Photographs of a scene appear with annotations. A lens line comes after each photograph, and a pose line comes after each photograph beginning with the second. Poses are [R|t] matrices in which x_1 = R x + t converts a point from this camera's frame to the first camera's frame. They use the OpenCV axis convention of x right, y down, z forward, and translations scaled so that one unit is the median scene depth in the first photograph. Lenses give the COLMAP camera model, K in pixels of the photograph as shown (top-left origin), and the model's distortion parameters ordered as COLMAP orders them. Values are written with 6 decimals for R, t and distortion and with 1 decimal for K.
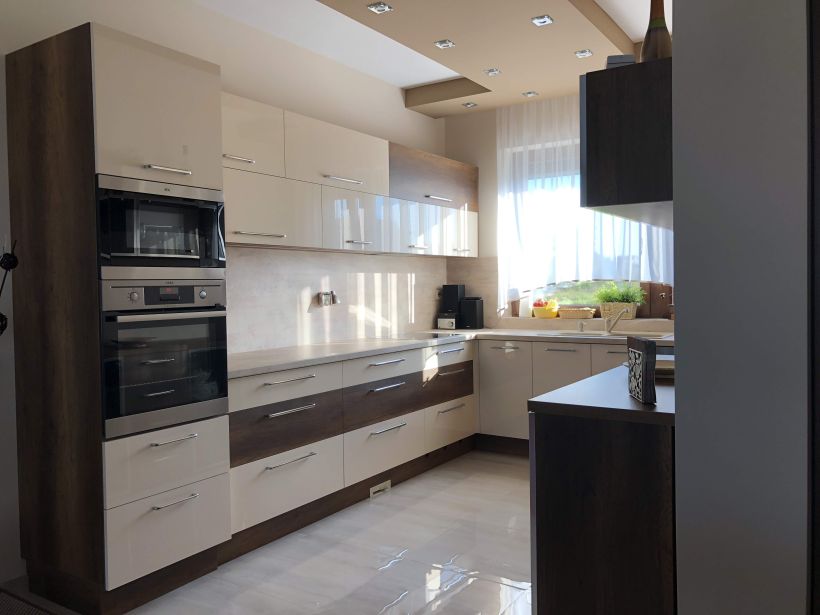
lens RADIAL K [[670.5, 0, 410.0], [0, 670.5, 307.5], [0, 0, 1]] dist [0.024507, -0.004833]
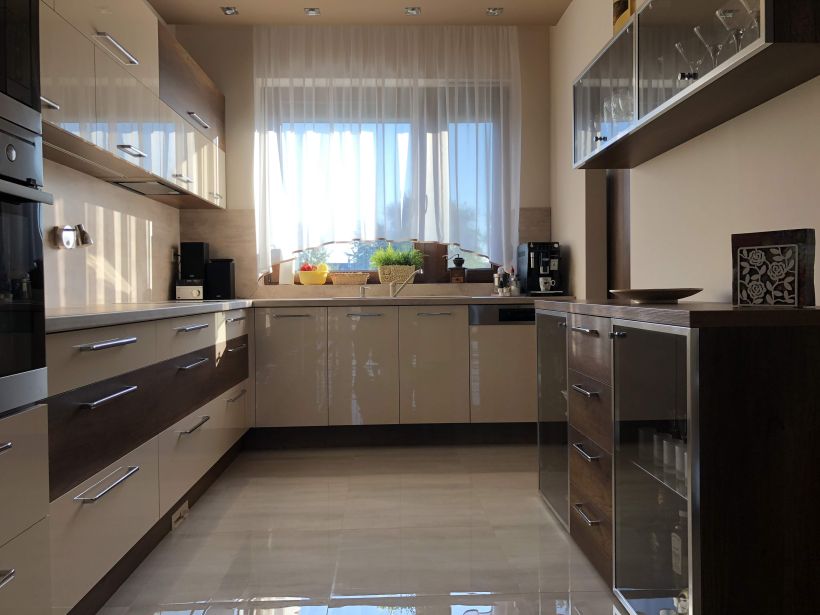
lens RADIAL K [[670.5, 0, 410.0], [0, 670.5, 307.5], [0, 0, 1]] dist [0.024507, -0.004833]
pose [[0.805167, -0.006988, 0.593006, -0.215656], [0.017479, 0.999776, -0.011951, 0.059731], [-0.592790, 0.019988, 0.805109, 0.256140]]
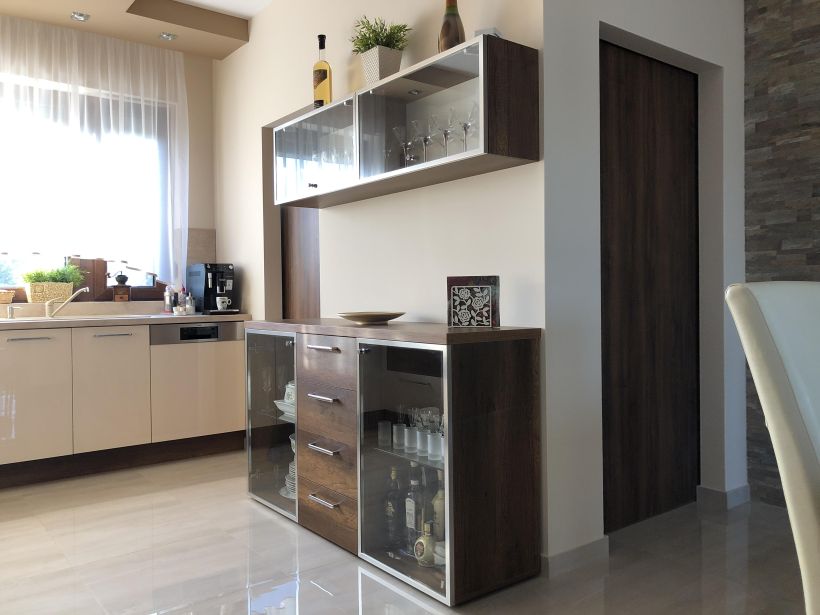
lens RADIAL K [[670.5, 0, 410.0], [0, 670.5, 307.5], [0, 0, 1]] dist [0.024507, -0.004833]
pose [[0.317196, -0.004418, 0.948350, -0.344393], [0.037477, 0.999266, -0.007880, 0.046297], [-0.947619, 0.038040, 0.317129, 0.308278]]
